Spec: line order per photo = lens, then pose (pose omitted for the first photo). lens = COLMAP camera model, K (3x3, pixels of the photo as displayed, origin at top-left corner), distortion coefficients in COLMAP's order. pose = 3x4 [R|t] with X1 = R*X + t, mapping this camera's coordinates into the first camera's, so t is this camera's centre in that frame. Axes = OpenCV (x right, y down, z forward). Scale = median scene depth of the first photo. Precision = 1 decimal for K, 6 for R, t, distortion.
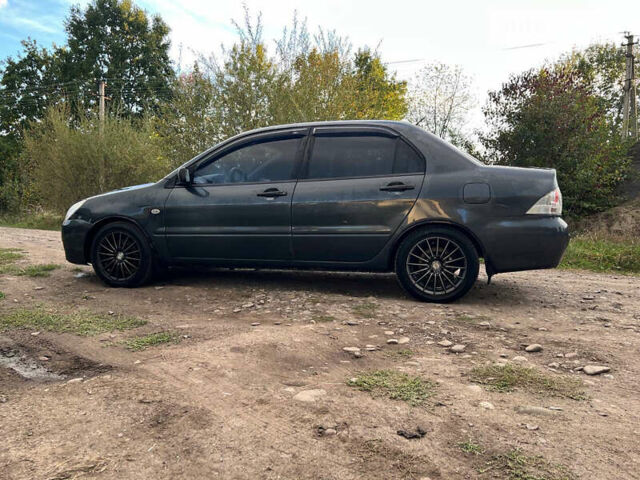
lens RADIAL K [[522.9, 0, 320.0], [0, 522.9, 240.0], [0, 0, 1]] dist [0.006028, -0.005820]
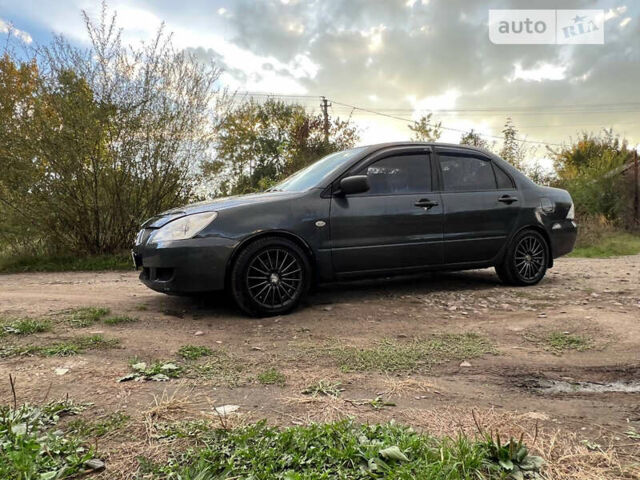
lens RADIAL K [[479.8, 0, 320.0], [0, 479.8, 240.0], [0, 0, 1]] dist [0.010218, 0.001695]
pose [[0.736642, -0.039177, 0.675148, -0.847781], [0.074060, 0.996990, -0.022953, -0.007295], [-0.672216, 0.066909, 0.737326, 0.386659]]
